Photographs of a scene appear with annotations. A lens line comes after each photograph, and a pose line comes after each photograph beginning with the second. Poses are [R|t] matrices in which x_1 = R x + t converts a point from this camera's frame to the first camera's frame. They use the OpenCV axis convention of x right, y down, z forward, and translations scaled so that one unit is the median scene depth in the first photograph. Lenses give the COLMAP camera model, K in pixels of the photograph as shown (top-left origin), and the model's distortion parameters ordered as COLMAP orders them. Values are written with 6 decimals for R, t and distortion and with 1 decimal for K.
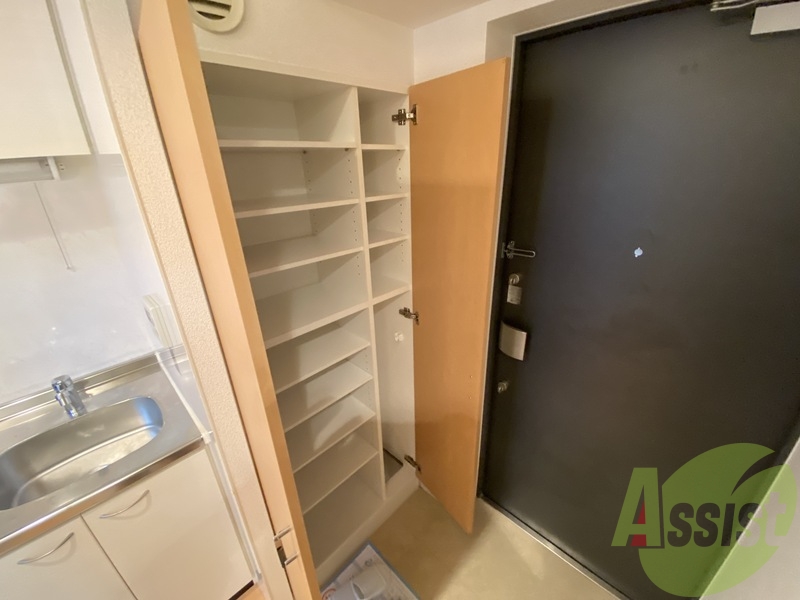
lens RADIAL K [[324.9, 0, 400.1], [0, 324.9, 296.5], [0, 0, 1]] dist [0.018256, -0.018393]
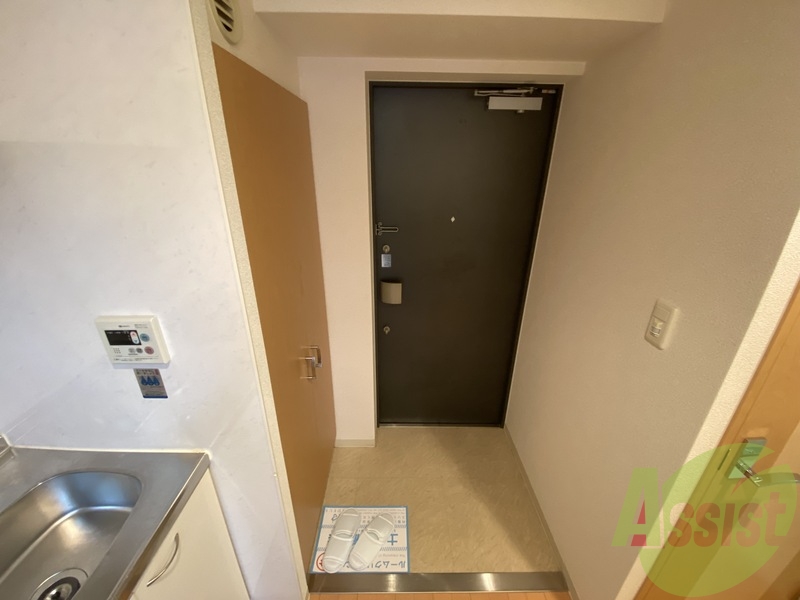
lens RADIAL K [[320.9, 0, 400.6], [0, 320.9, 297.6], [0, 0, 1]] dist [0.013413, -0.017297]
pose [[0.713804, -0.234396, 0.659956, -0.581943], [0.239606, 0.967198, 0.084363, 0.049007], [-0.658083, 0.097911, 0.746552, -0.067896]]
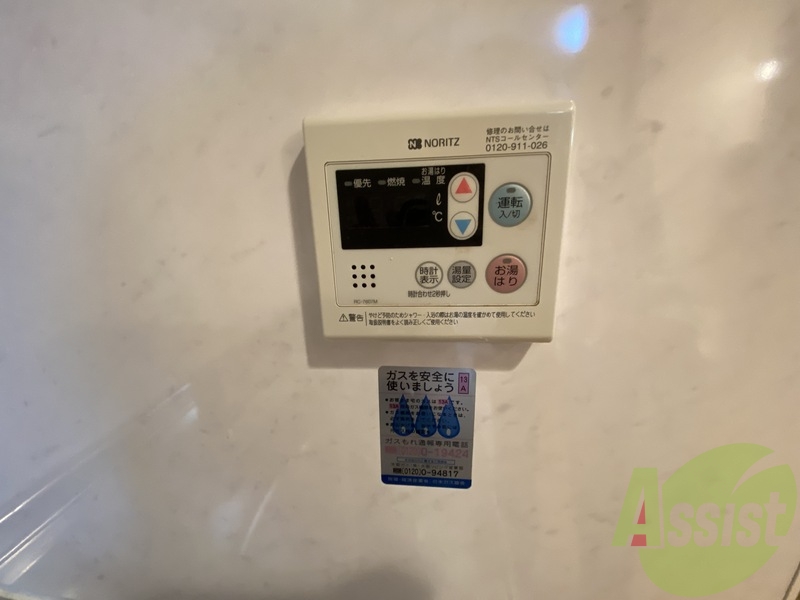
lens RADIAL K [[324.9, 0, 400.1], [0, 324.9, 296.5], [0, 0, 1]] dist [0.018256, -0.018393]
pose [[0.786379, -0.142636, 0.601052, -0.664382], [0.235654, 0.968666, -0.078441, 0.093643], [-0.571030, 0.203324, 0.795352, 0.649203]]
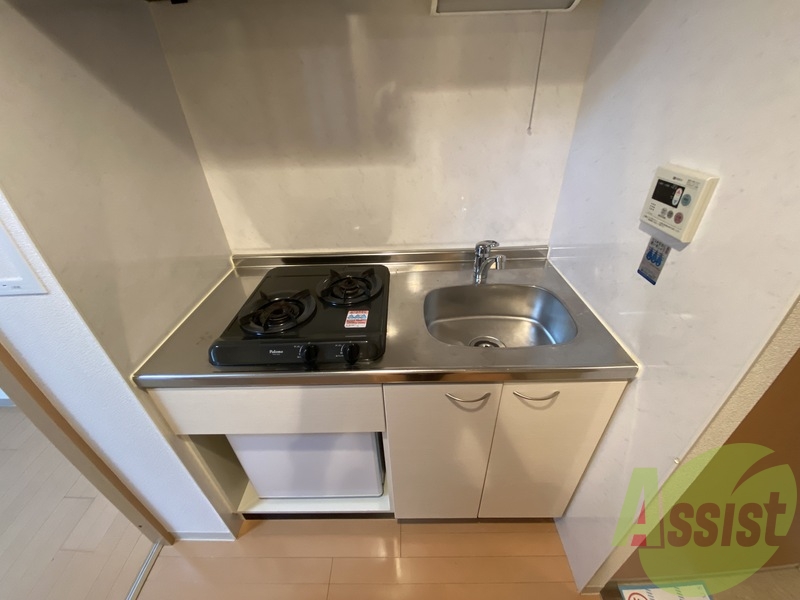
lens RADIAL K [[324.9, 0, 400.1], [0, 324.9, 296.5], [0, 0, 1]] dist [0.018256, -0.018393]
pose [[0.693399, 0.388816, -0.606646, -0.487218], [-0.262821, 0.920389, 0.289498, 0.164560], [0.670912, -0.041298, 0.740386, 0.050098]]
